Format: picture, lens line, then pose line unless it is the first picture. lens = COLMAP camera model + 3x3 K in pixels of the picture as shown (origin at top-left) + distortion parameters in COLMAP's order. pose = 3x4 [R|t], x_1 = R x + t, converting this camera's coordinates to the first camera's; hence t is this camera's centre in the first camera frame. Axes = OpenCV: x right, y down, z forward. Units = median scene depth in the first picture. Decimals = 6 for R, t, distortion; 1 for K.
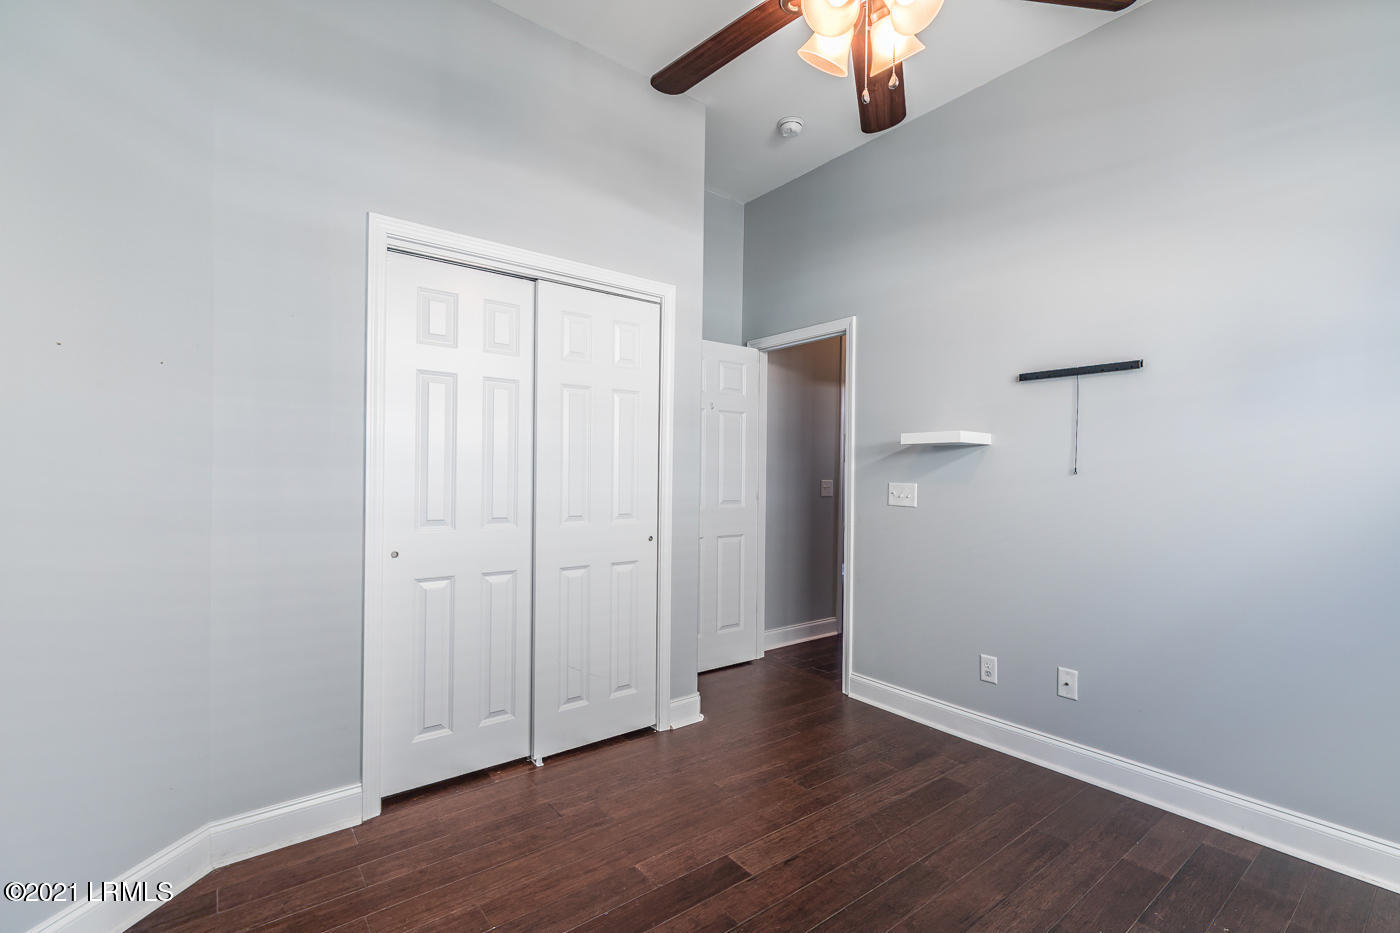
lens RADIAL K [[626.6, 0, 763.3], [0, 626.6, 476.0], [0, 0, 1]] dist [0.010738, -0.002972]
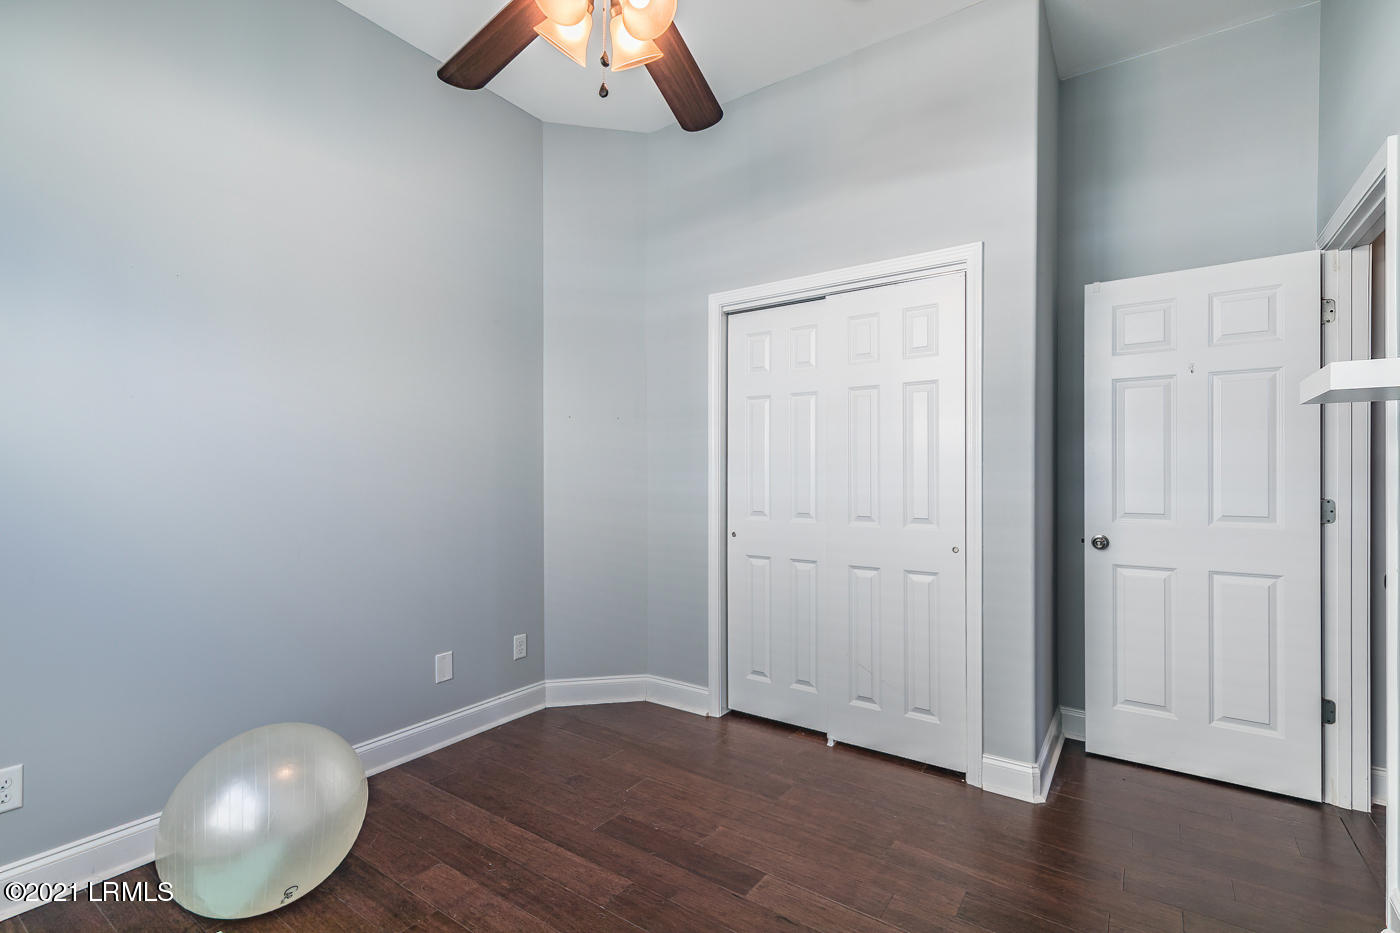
lens RADIAL K [[626.6, 0, 664.8], [0, 626.6, 475.0], [0, 0, 1]] dist [0.010738, -0.002972]
pose [[0.241212, -0.007882, -0.970440, 0.603287], [0.001388, 0.999969, -0.007777, 0.004628], [0.970471, 0.000529, 0.241215, 0.448391]]
